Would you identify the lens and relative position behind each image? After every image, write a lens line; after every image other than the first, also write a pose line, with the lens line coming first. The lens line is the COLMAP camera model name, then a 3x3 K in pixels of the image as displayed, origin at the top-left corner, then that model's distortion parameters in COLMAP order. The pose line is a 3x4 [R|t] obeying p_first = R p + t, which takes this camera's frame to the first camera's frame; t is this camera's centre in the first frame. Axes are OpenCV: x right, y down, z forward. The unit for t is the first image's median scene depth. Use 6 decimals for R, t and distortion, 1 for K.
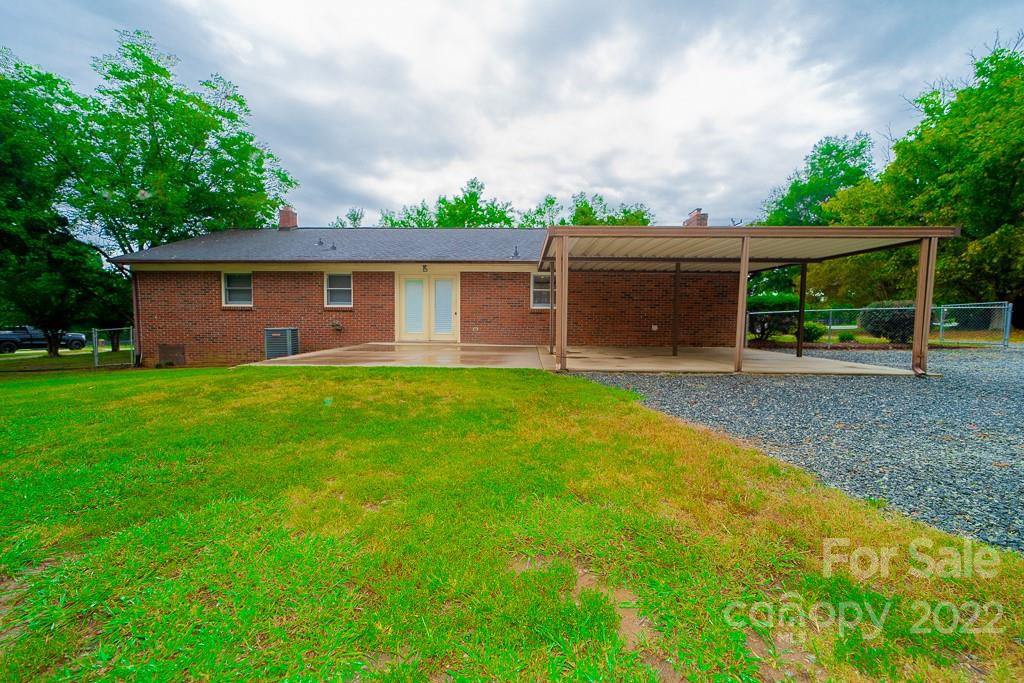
lens RADIAL K [[394.0, 0, 509.0], [0, 394.0, 352.4], [0, 0, 1]] dist [0.000338, 0.000167]
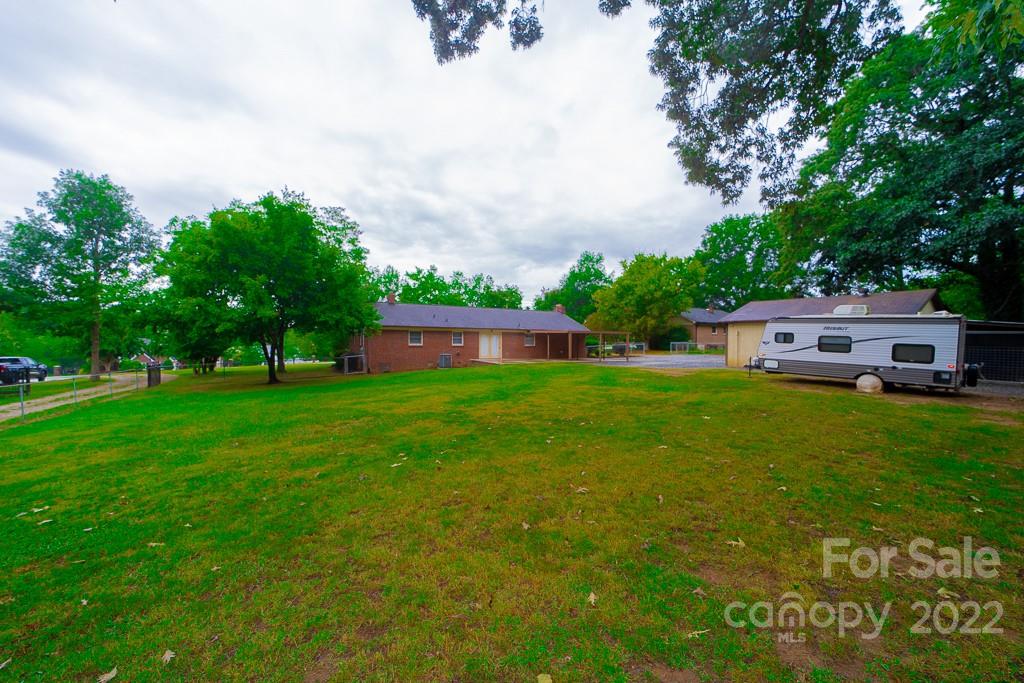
lens RADIAL K [[394.0, 0, 509.0], [0, 394.0, 352.4], [0, 0, 1]] dist [0.000338, 0.000167]
pose [[0.866203, -0.016402, 0.499423, -1.353248], [0.040616, 0.998465, -0.037654, 0.035501], [-0.498039, 0.052900, 0.865540, -1.269135]]
